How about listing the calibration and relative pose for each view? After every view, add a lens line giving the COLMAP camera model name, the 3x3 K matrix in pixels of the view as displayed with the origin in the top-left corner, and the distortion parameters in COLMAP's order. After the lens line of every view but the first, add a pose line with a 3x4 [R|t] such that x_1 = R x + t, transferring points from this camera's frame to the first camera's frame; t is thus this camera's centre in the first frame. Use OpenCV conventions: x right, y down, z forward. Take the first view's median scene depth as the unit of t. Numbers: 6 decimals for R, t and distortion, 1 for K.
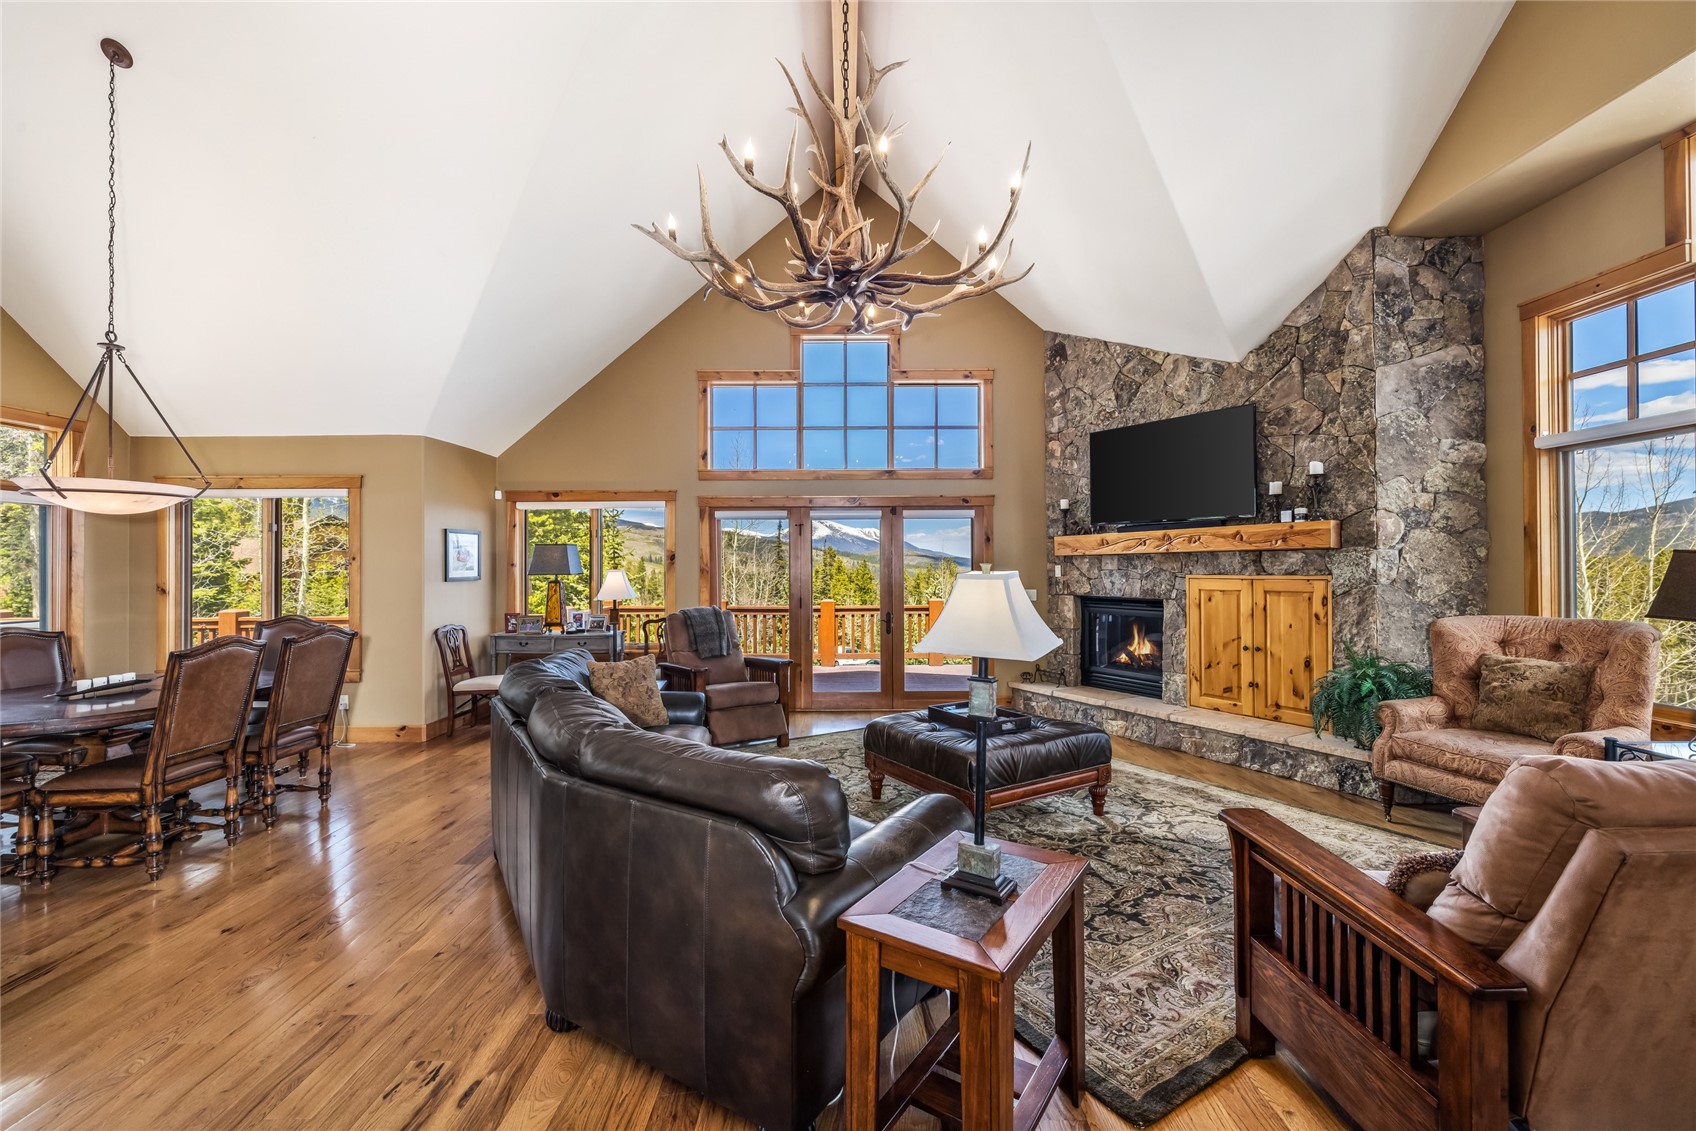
lens RADIAL K [[709.2, 0, 846.3], [0, 709.2, 560.8], [0, 0, 1]] dist [0.001468, 0.000234]
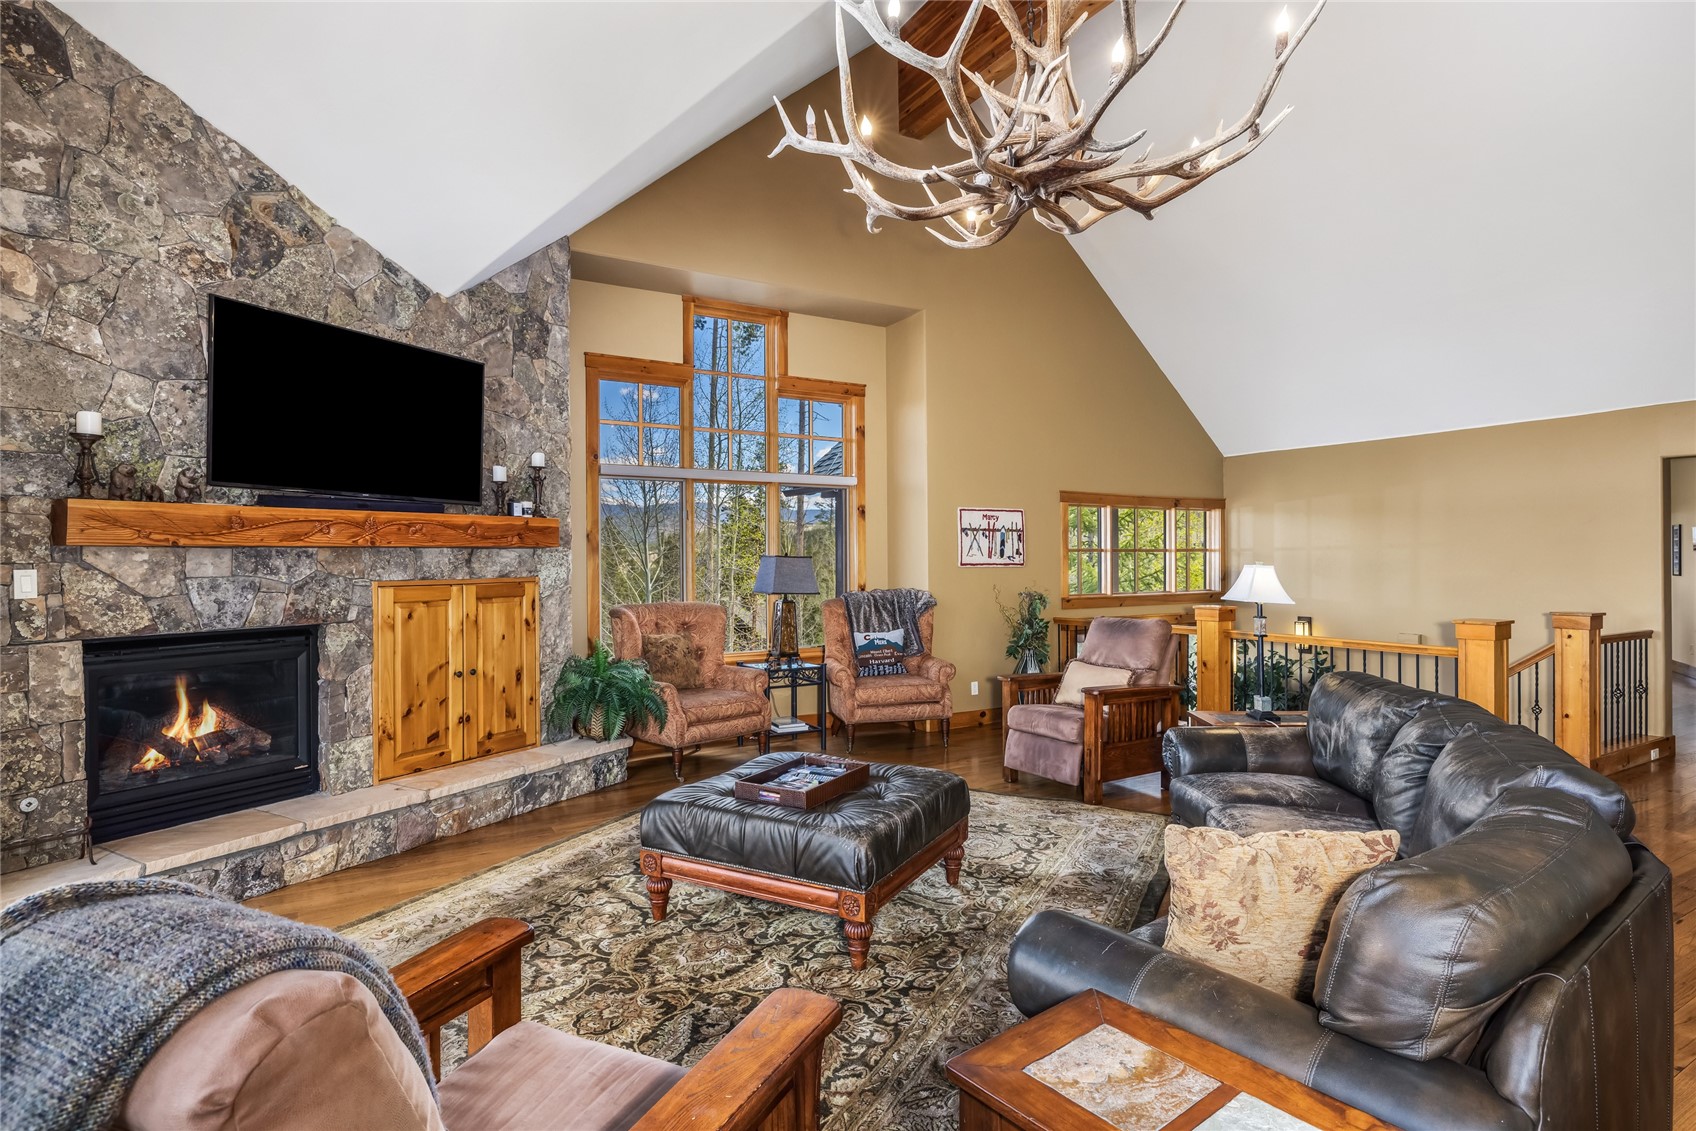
lens RADIAL K [[865.6, 0, 846.7], [0, 865.6, 559.2], [0, 0, 1]] dist [-0.003653, 0.002437]
pose [[-0.508427, 0.007174, 0.861075, -0.488027], [0.001102, 0.999970, -0.007681, 0.006491], [-0.861104, -0.002957, -0.508420, 1.187219]]
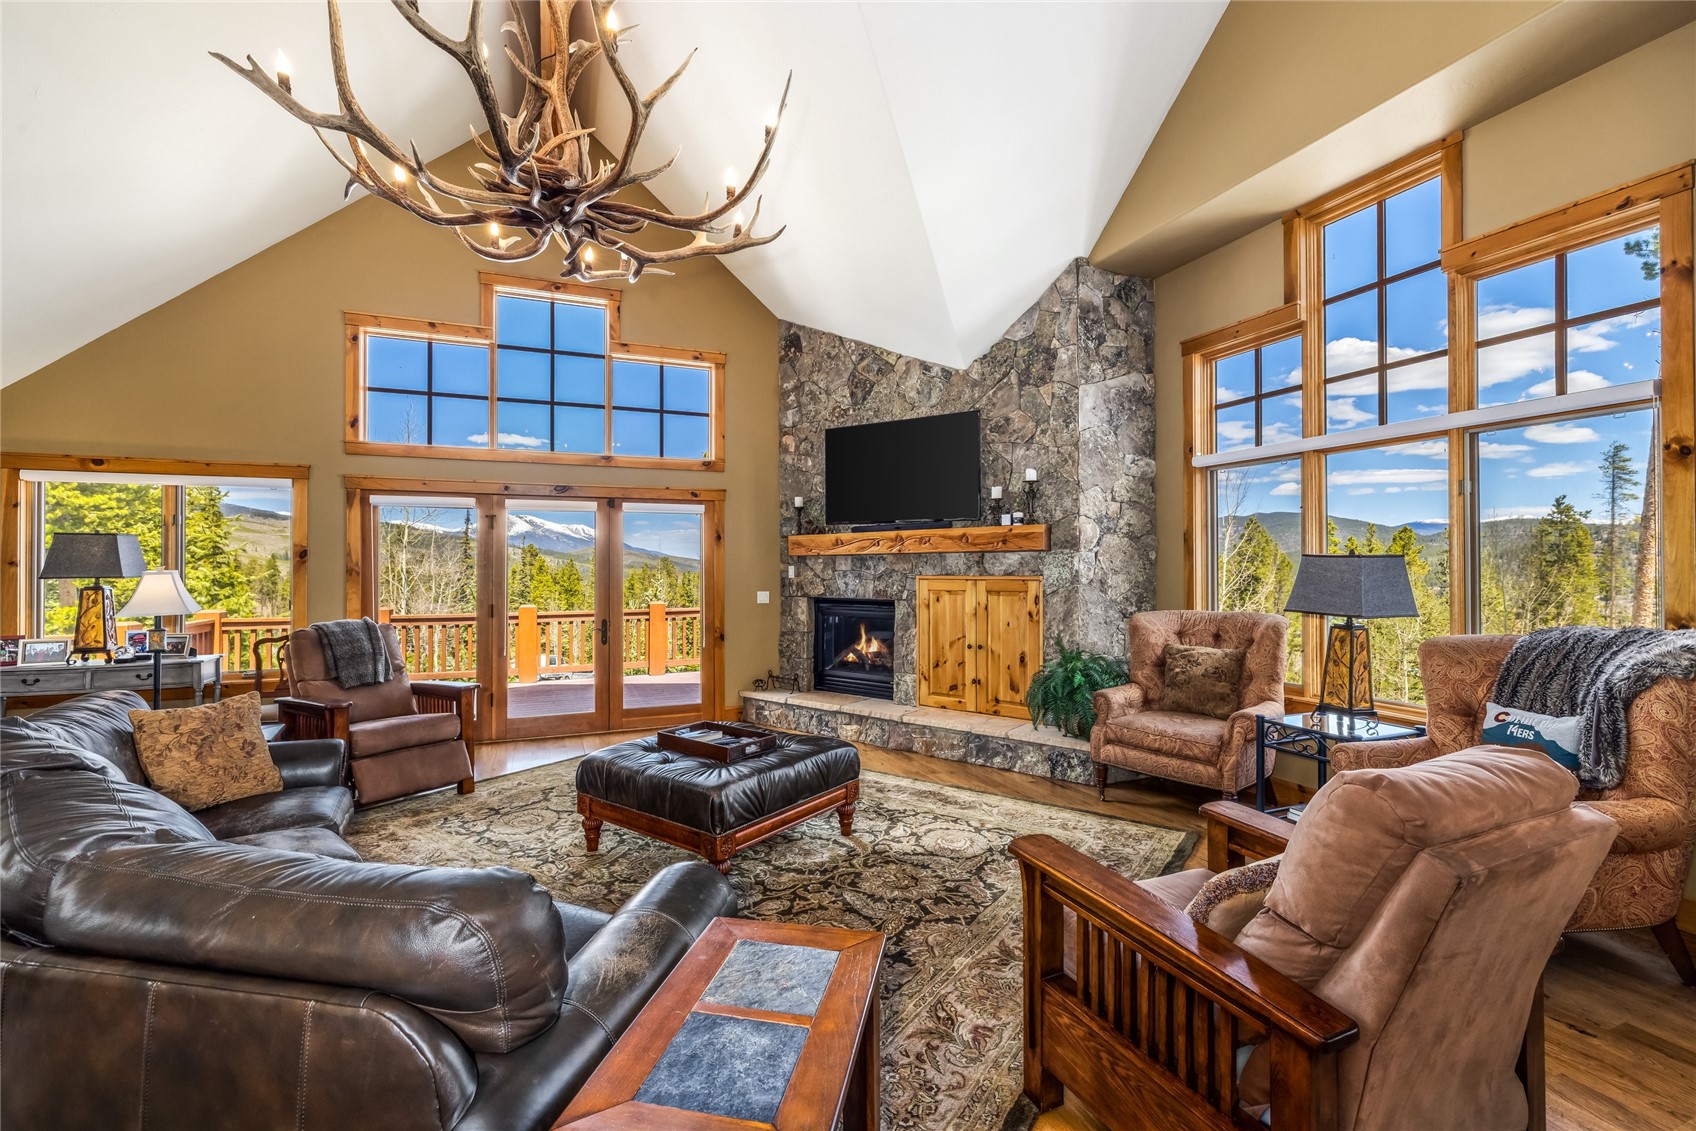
lens RADIAL K [[721.4, 0, 845.5], [0, 721.4, 559.9], [0, 0, 1]] dist [0.003074, 0.000266]
pose [[0.925223, 0.005368, 0.379386, -0.004544], [-0.004971, 0.999986, -0.002027, -0.000049], [-0.379392, -0.000010, 0.925236, 0.101774]]
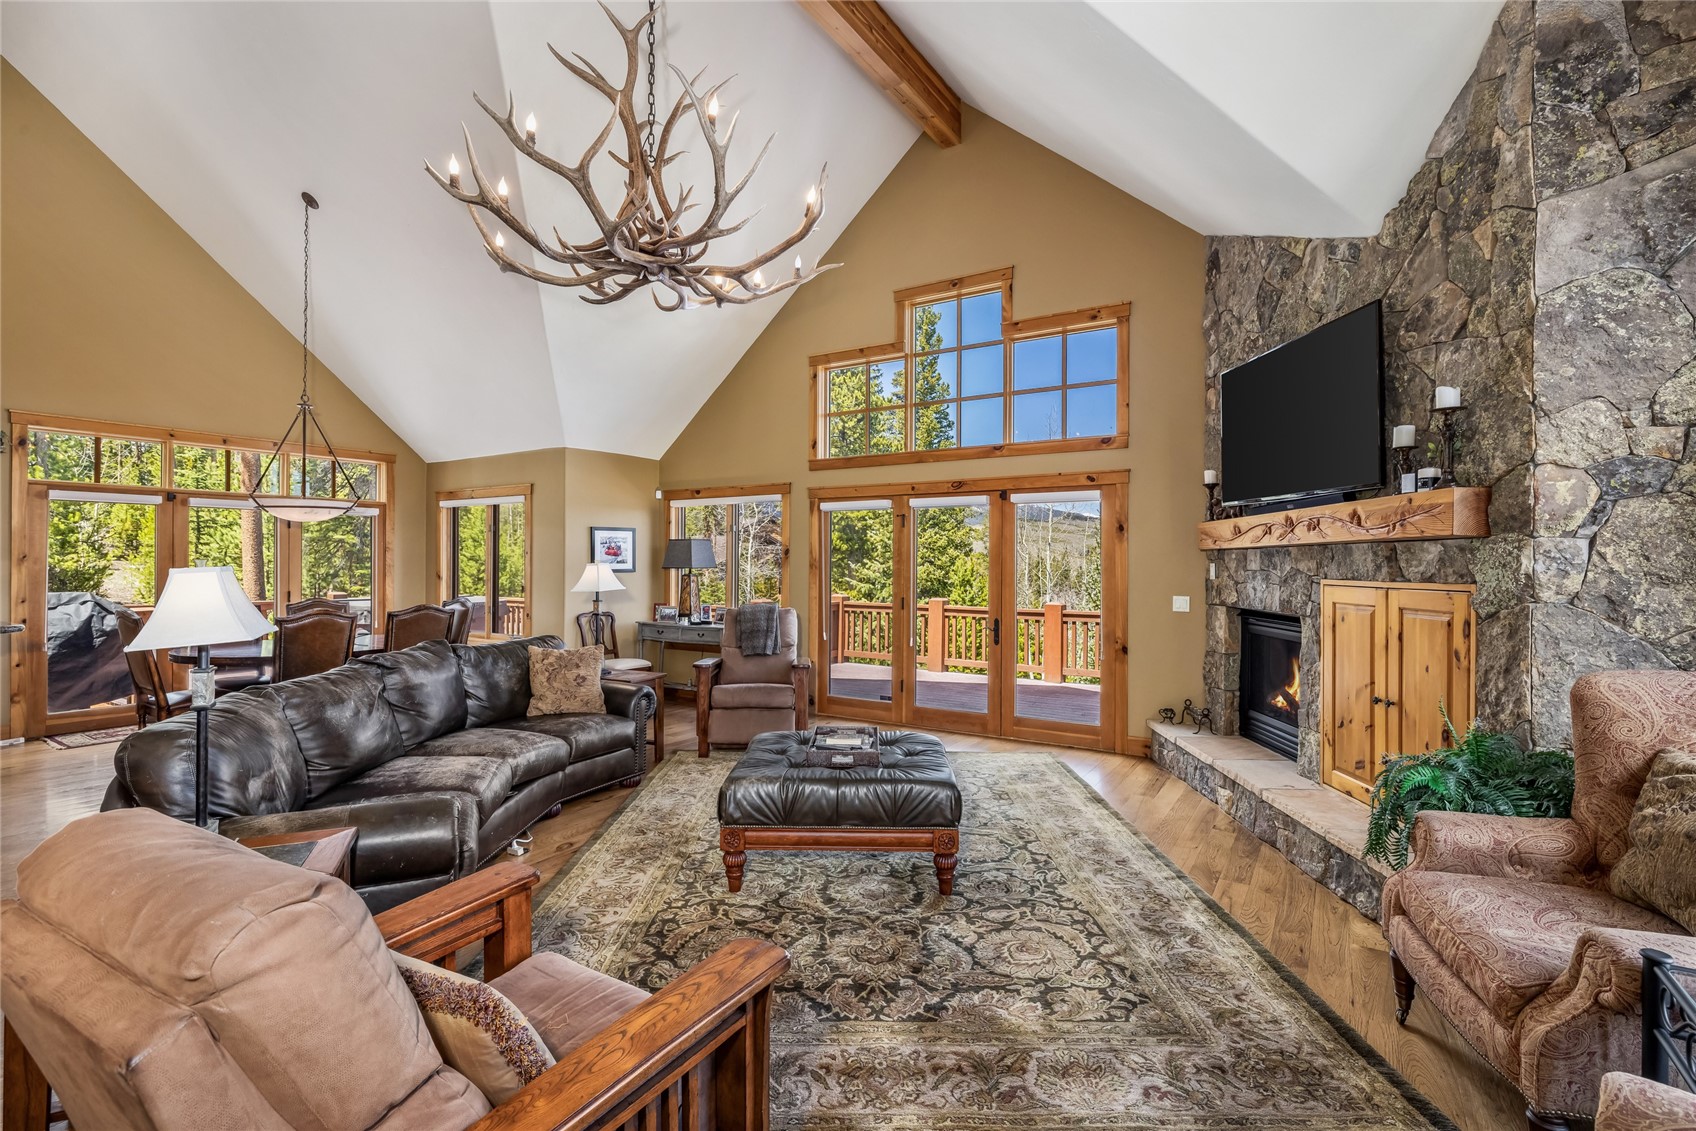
lens RADIAL K [[785.0, 0, 845.4], [0, 785.0, 560.5], [0, 0, 1]] dist [-0.006305, 0.000596]
pose [[0.842251, 0.006117, -0.539051, 0.575069], [-0.002570, 0.999970, 0.007331, -0.001663], [0.539080, -0.004789, 0.842241, 0.193981]]
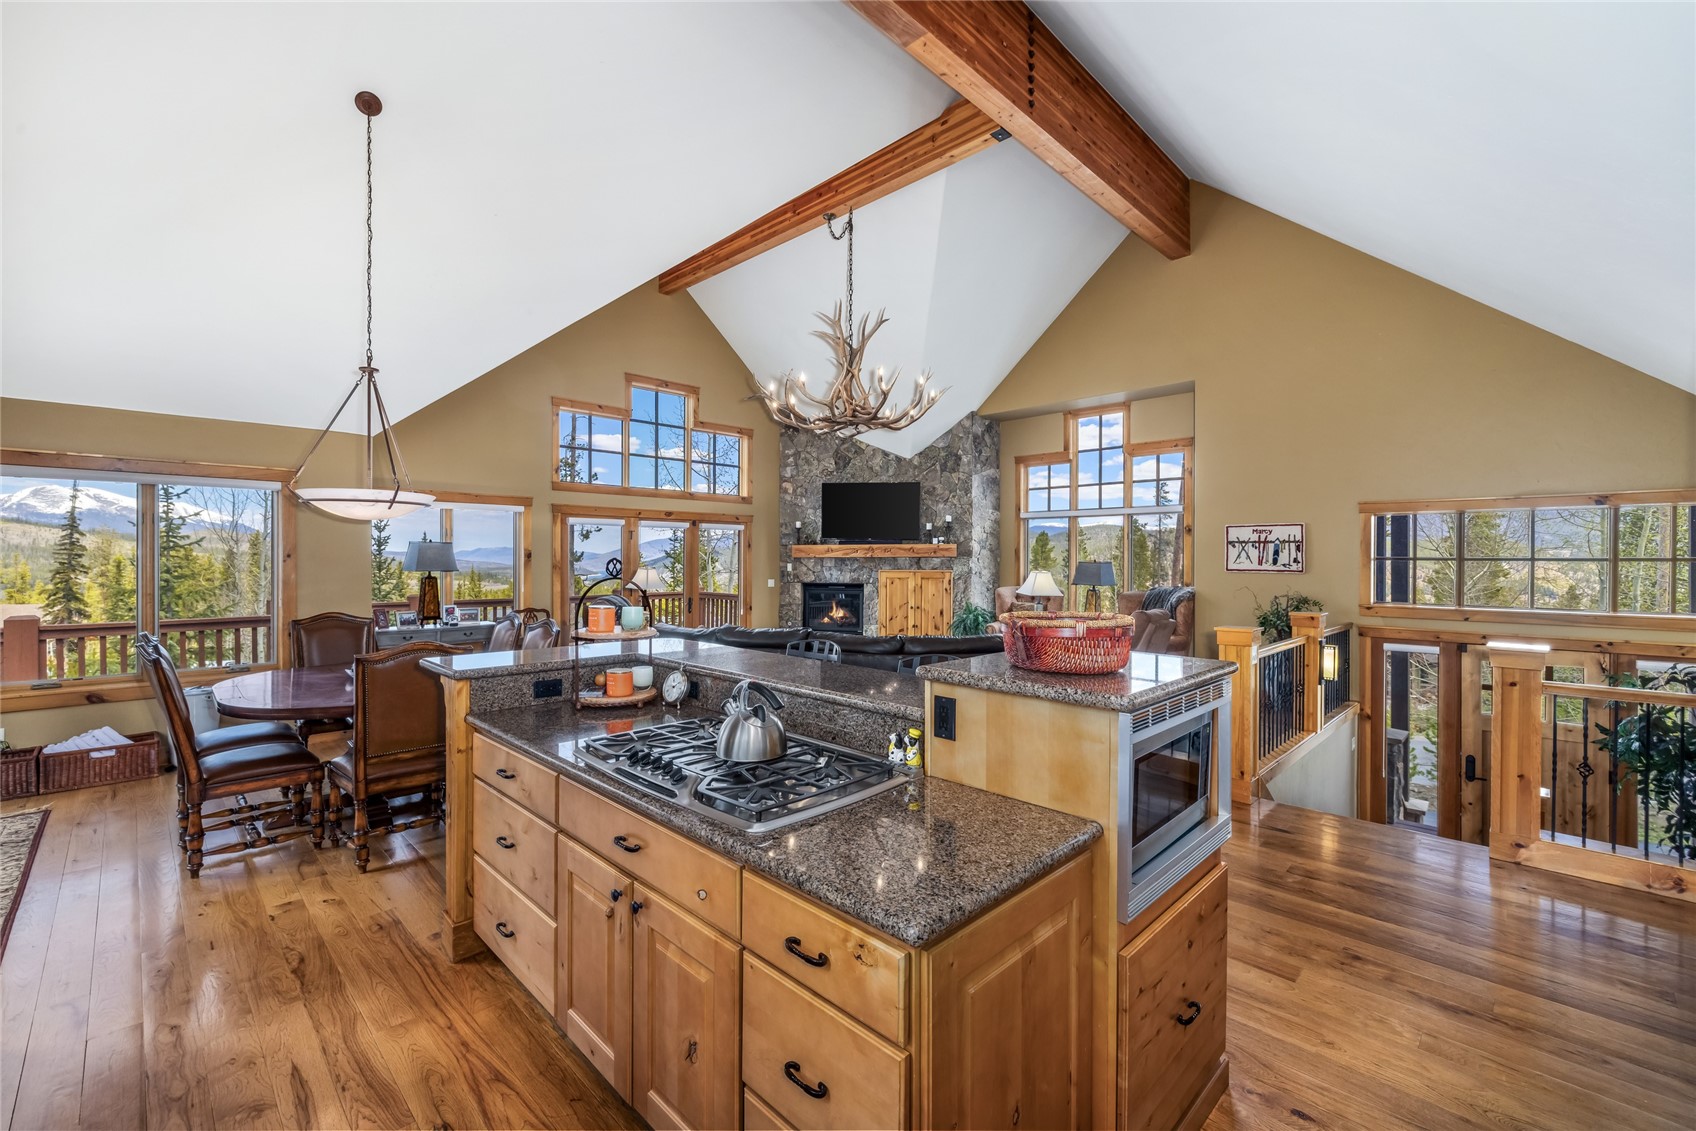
lens RADIAL K [[709.2, 0, 846.3], [0, 709.2, 560.8], [0, 0, 1]] dist [0.001468, 0.000234]
pose [[0.703362, 0.006089, 0.710806, -0.996049], [-0.013339, 0.999900, 0.004633, -0.011844], [-0.710707, -0.012740, 0.703373, -0.244839]]
